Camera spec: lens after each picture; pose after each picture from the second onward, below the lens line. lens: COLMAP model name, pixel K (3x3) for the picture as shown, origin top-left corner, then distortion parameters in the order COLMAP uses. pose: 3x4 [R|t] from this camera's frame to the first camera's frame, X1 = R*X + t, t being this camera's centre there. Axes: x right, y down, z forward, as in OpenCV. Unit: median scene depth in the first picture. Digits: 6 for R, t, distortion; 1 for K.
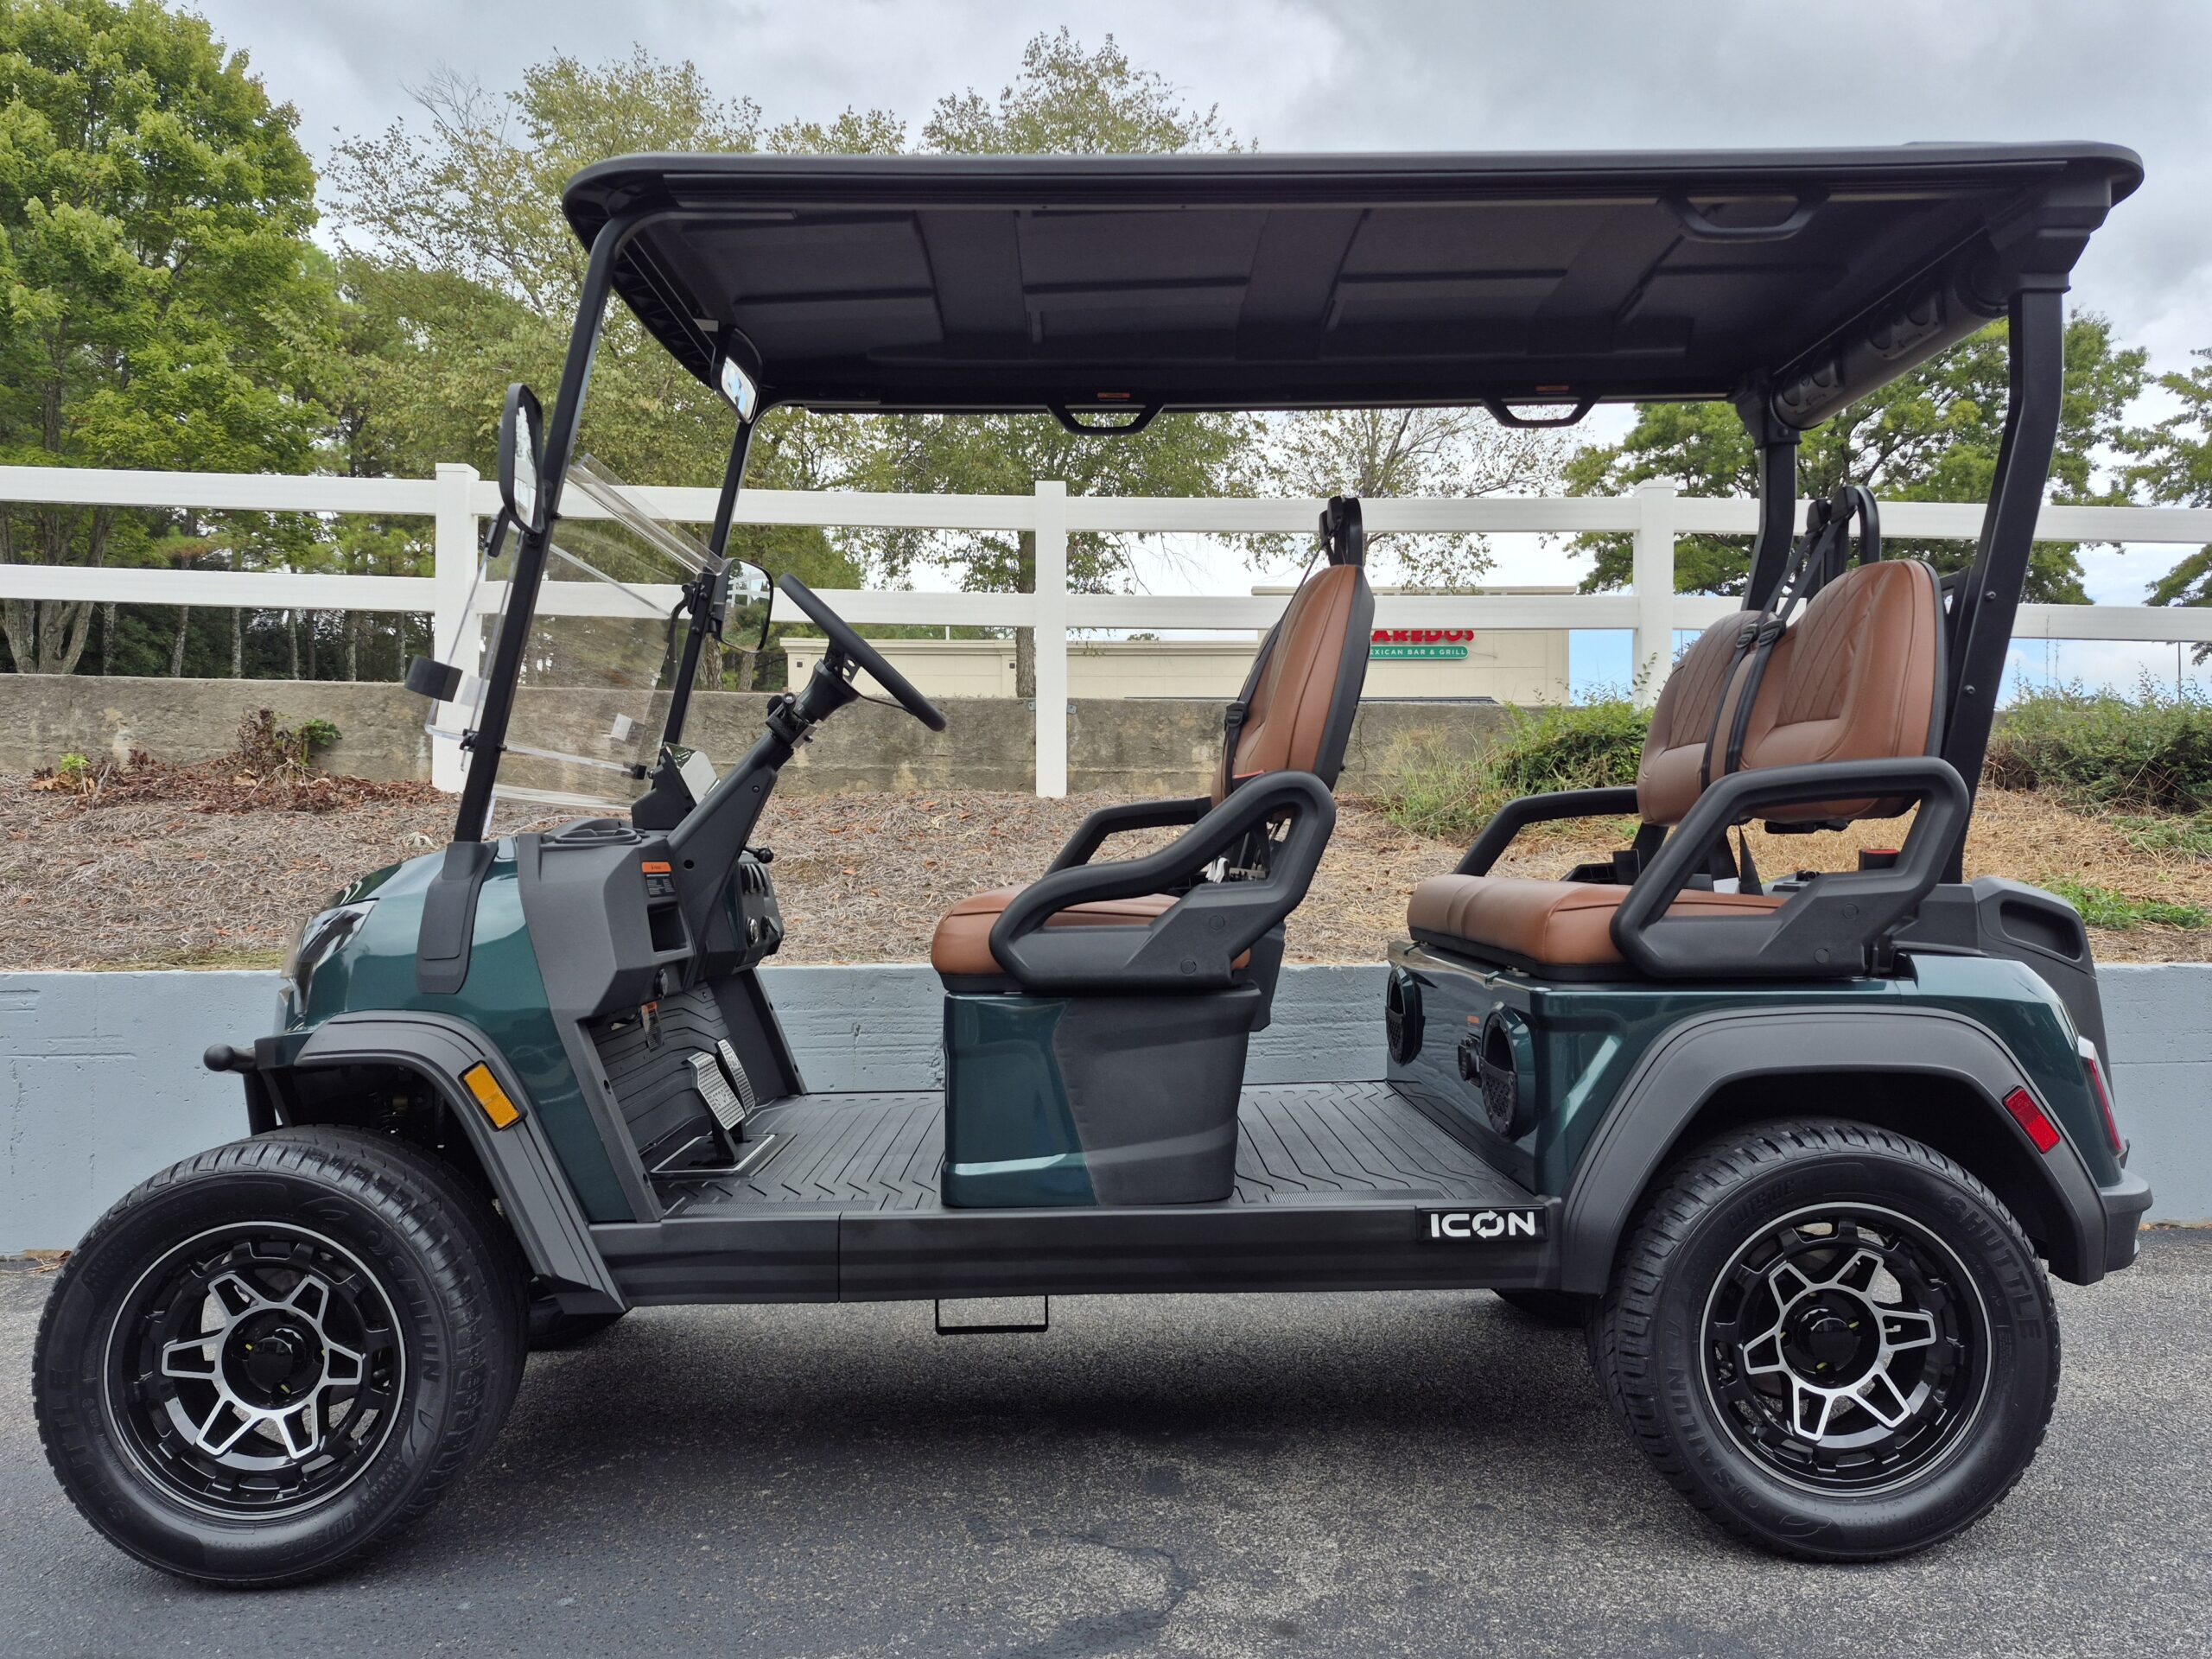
lens RADIAL K [[1541.2, 0, 1106.1], [0, 1541.2, 812.1], [0, 0, 1]] dist [0.079889, -0.072408]
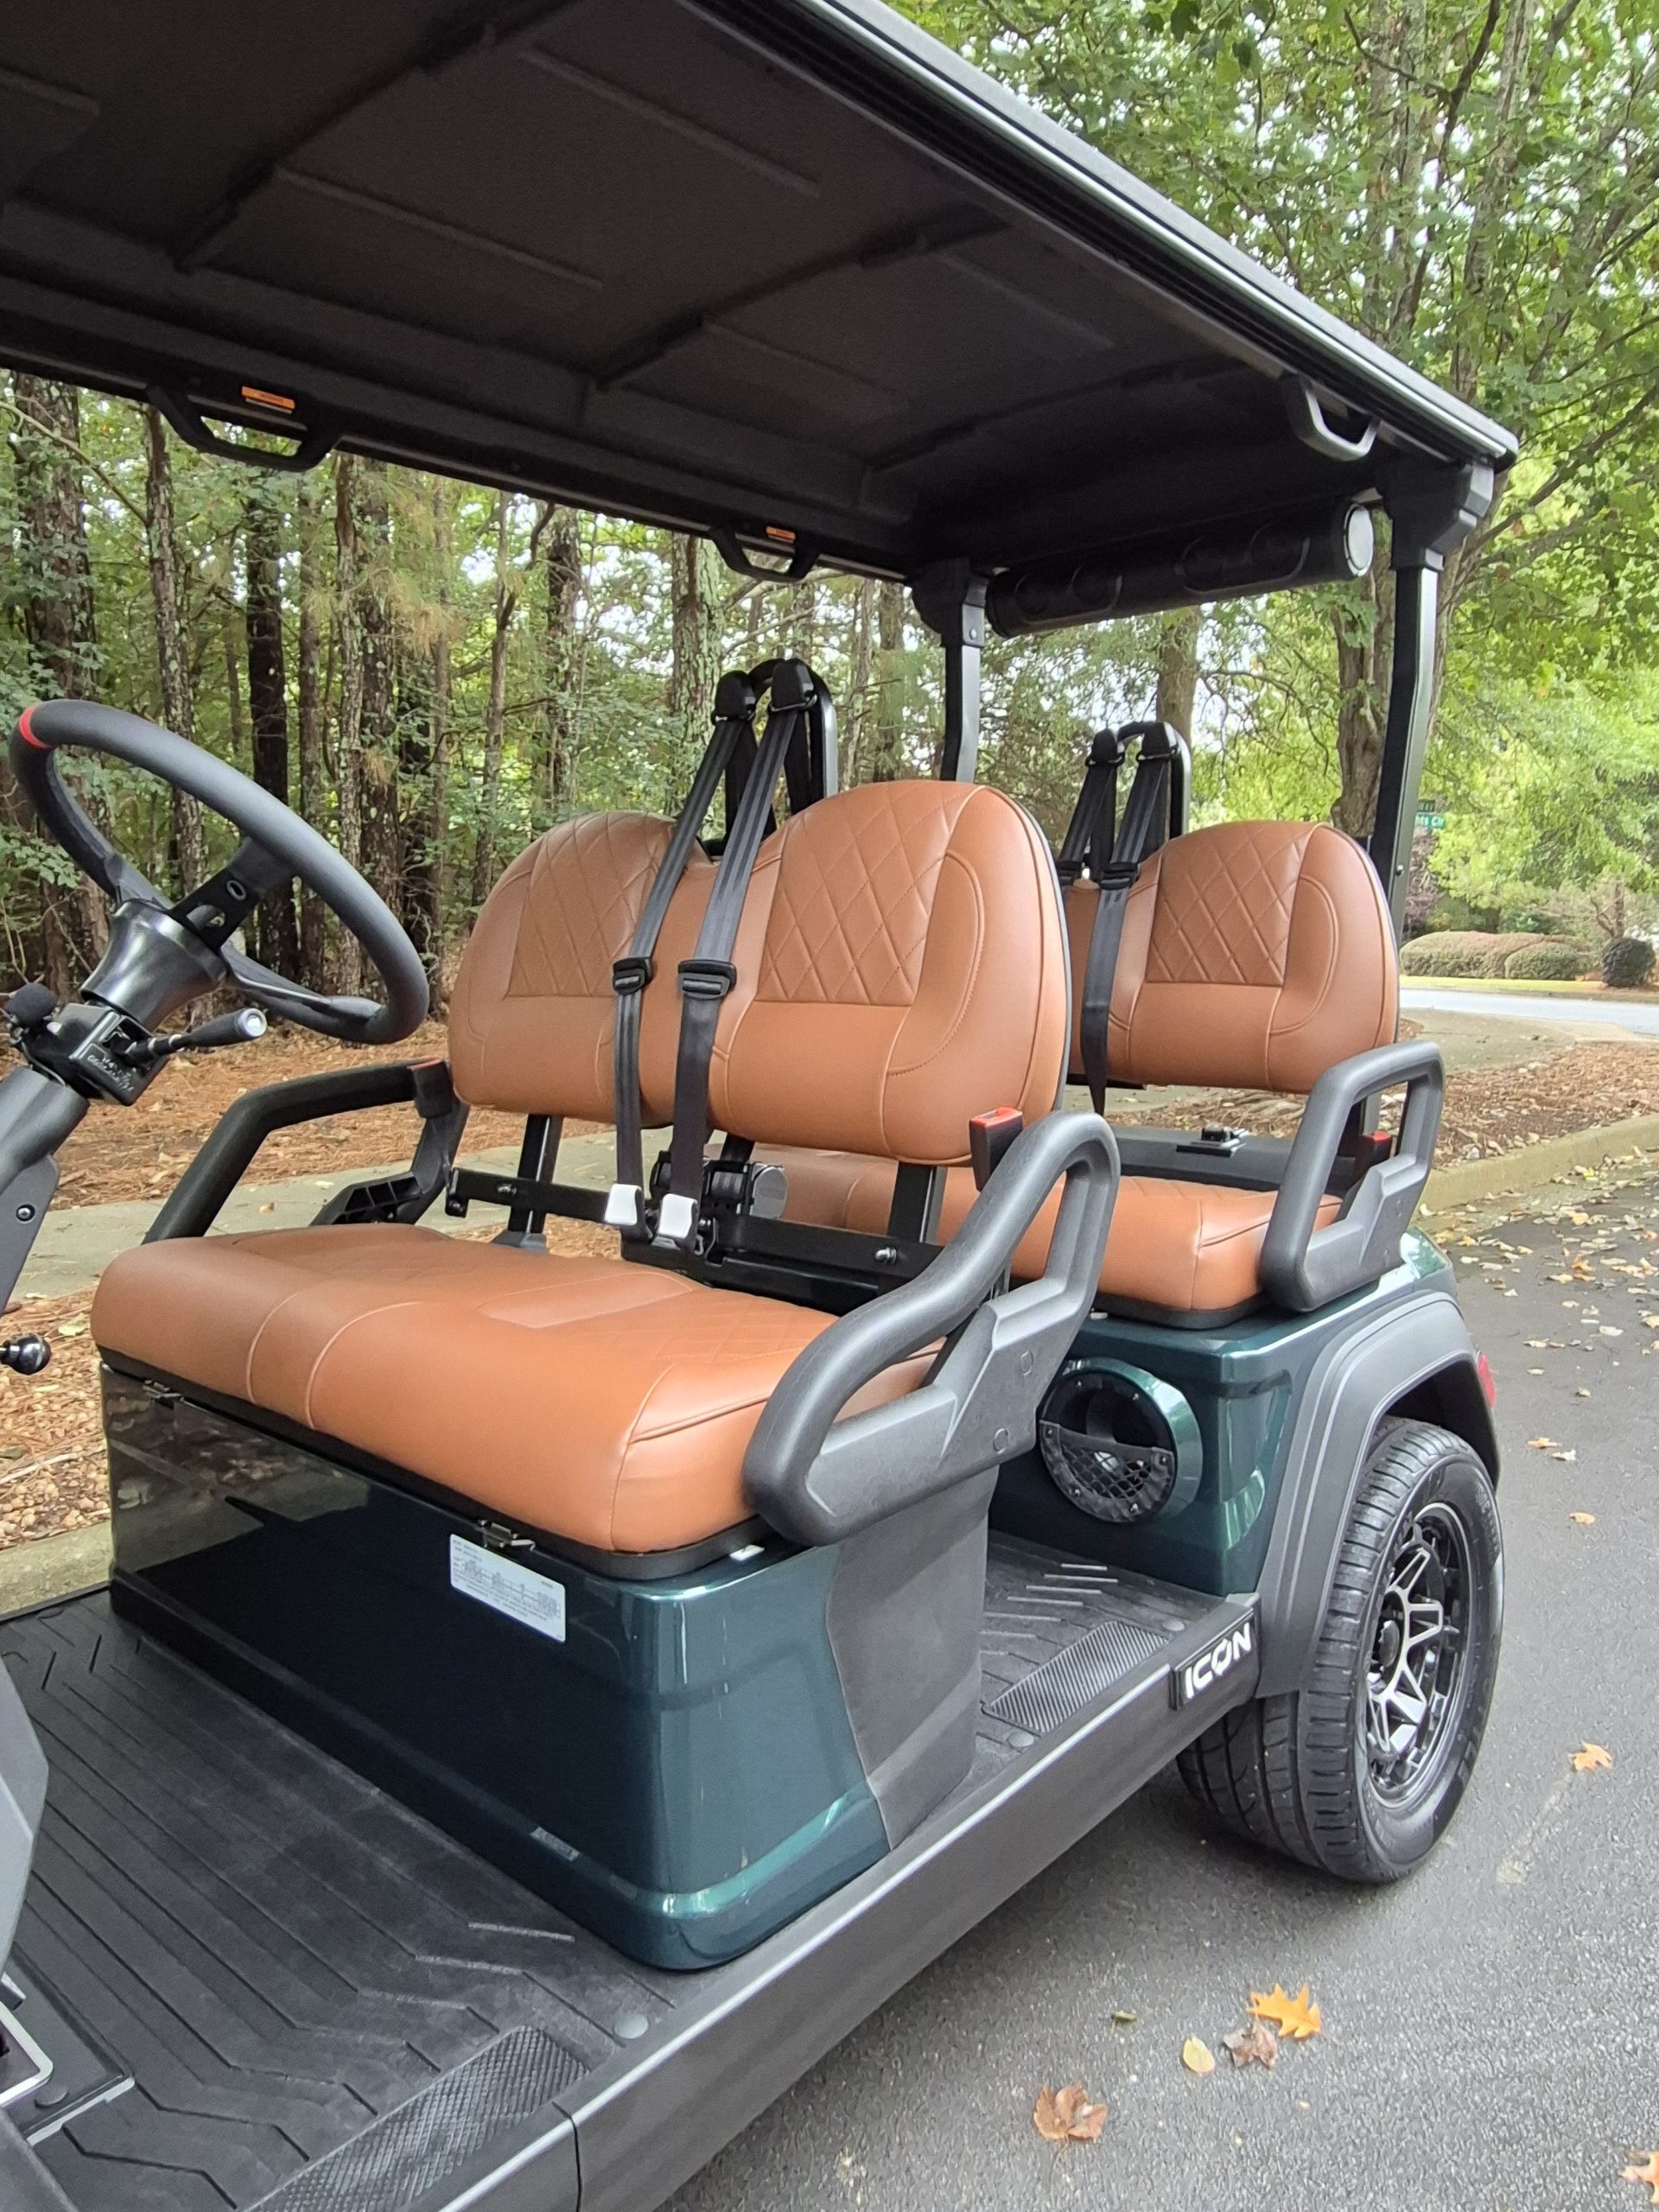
lens RADIAL K [[1500.1, 0, 819.1], [0, 1500.1, 1075.2], [0, 0, 1]] dist [0.002795, 0.002974]
pose [[0.676219, -0.073016, 0.733074, -0.401432], [-0.009935, 0.994082, 0.108177, -0.104546], [-0.736634, -0.080434, 0.671492, 0.599891]]
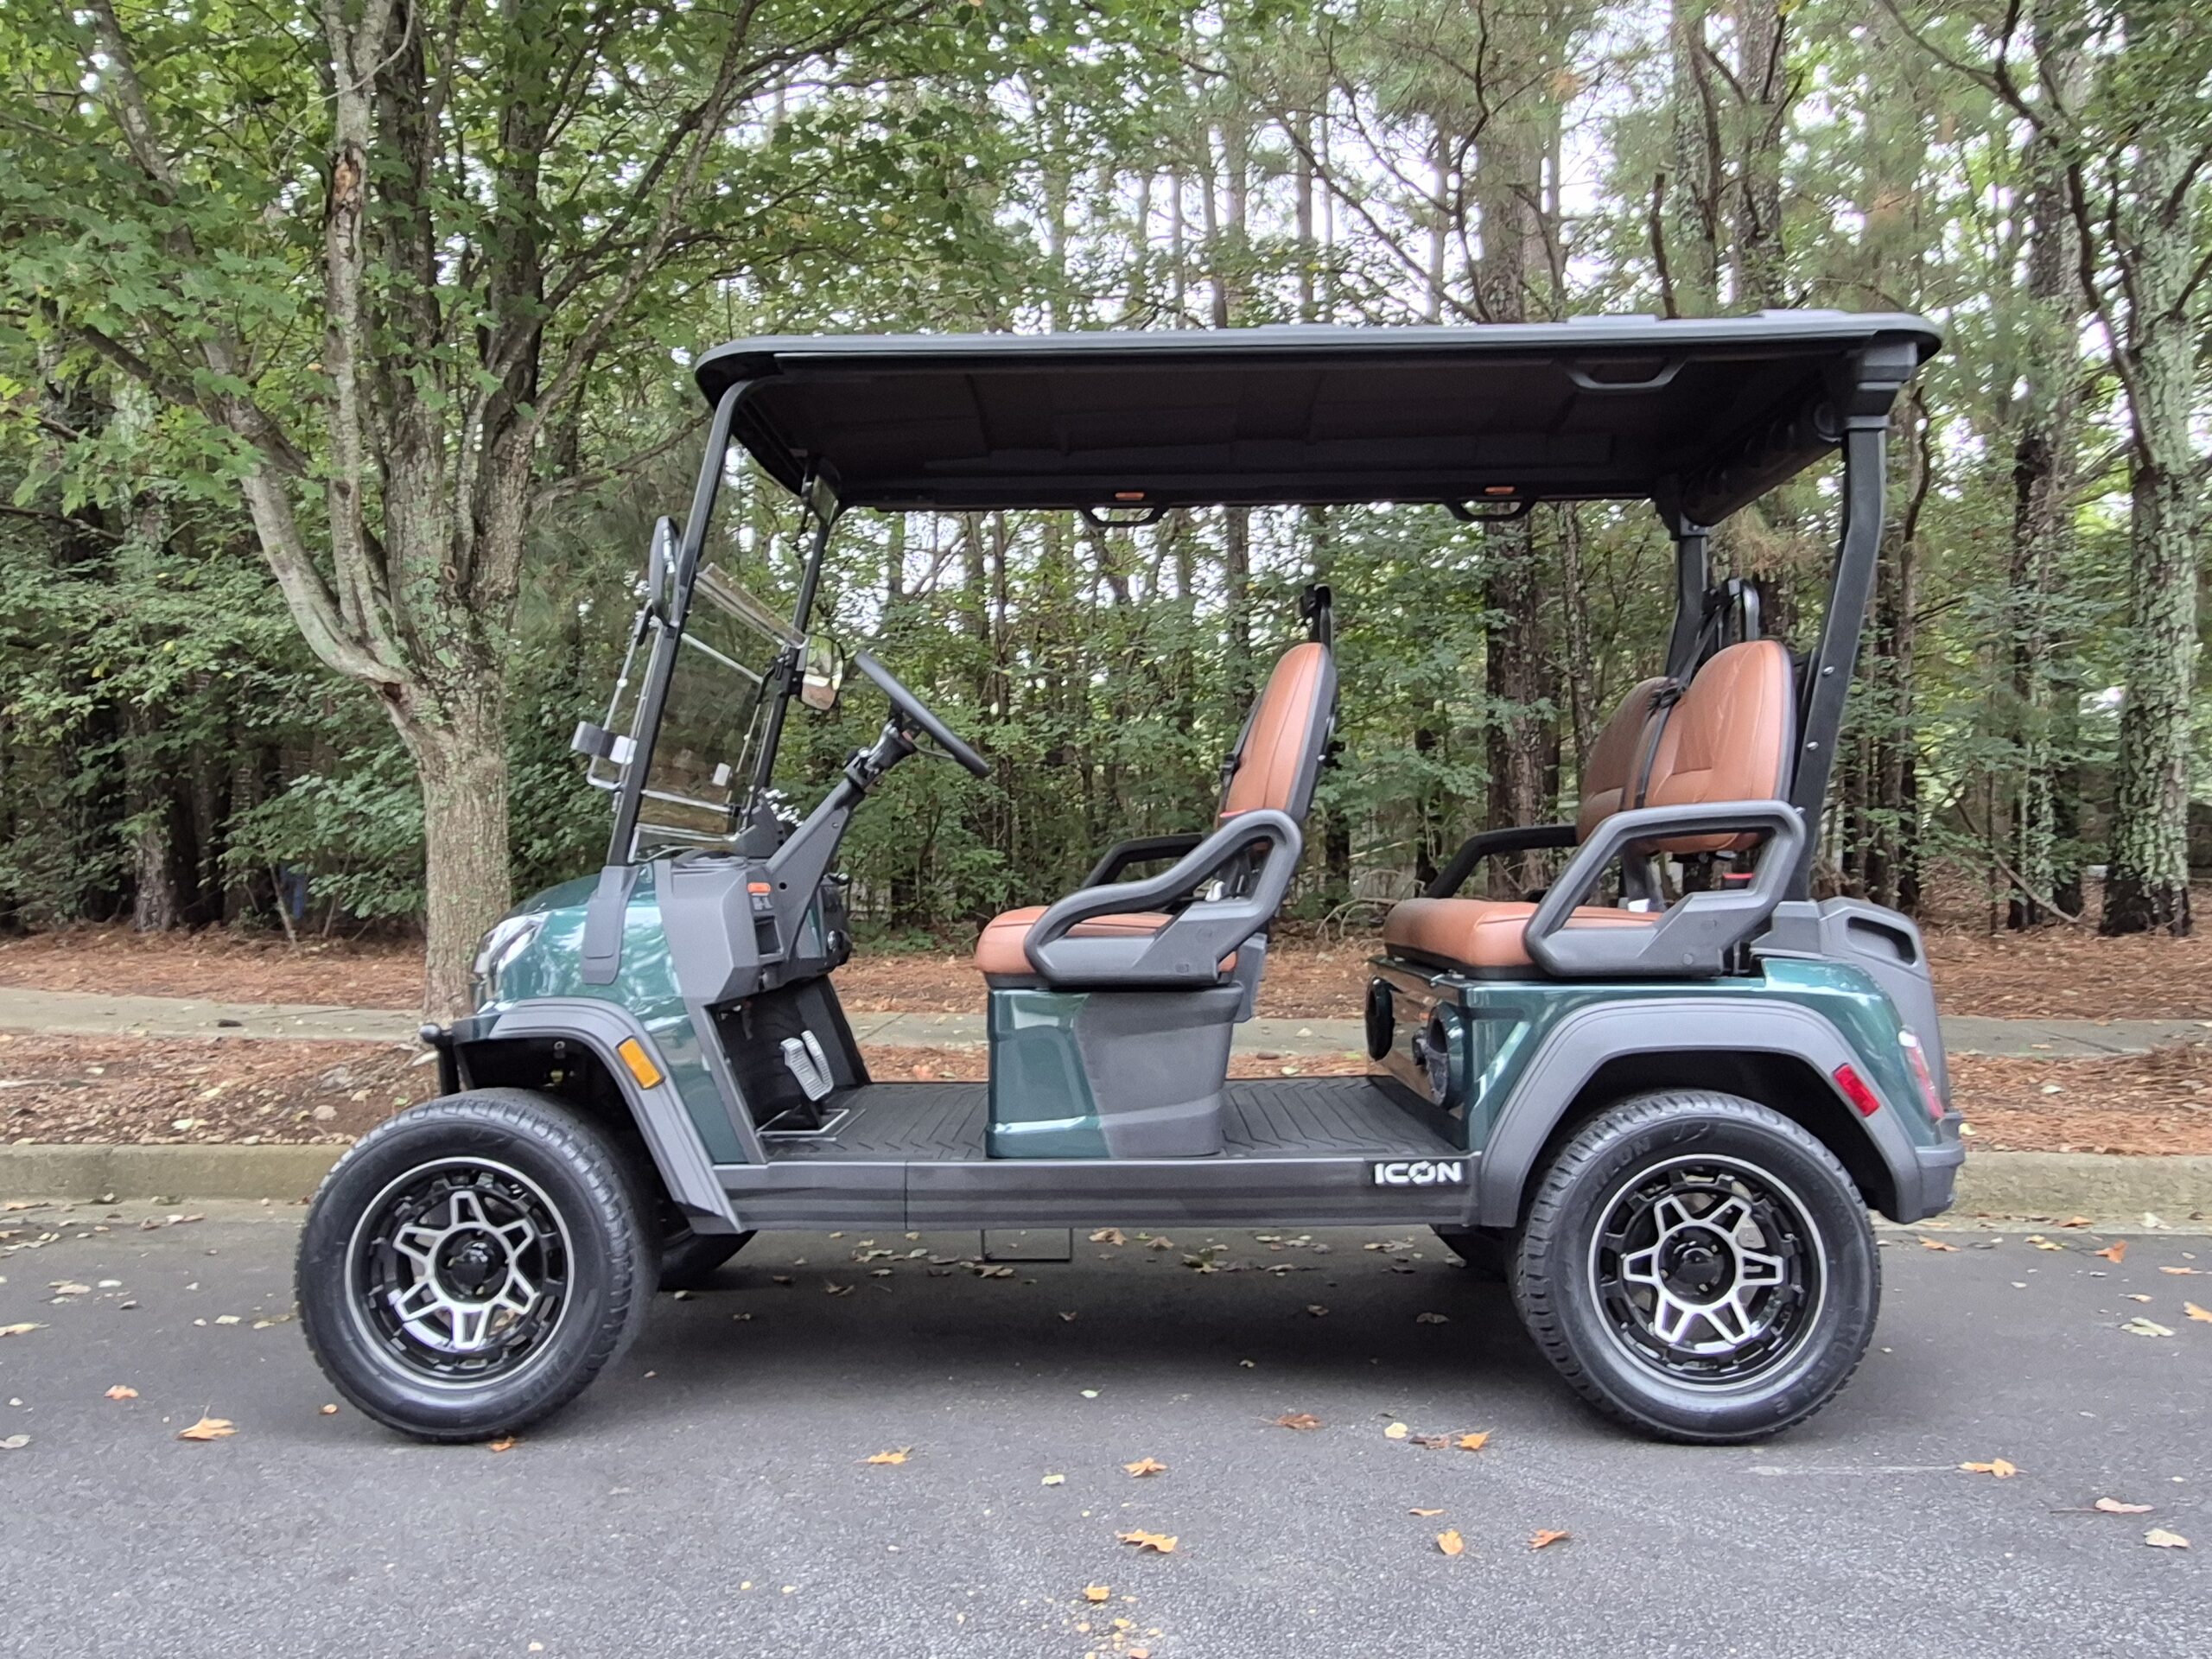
lens RADIAL K [[1500.1, 0, 1106.7], [0, 1500.1, 815.4], [0, 0, 1]] dist [0.002795, 0.002974]
pose [[0.999580, 0.001171, -0.028944, 0.023912], [-0.001779, 0.999778, -0.020988, 0.002848], [0.028913, 0.021030, 0.999361, -0.201727]]
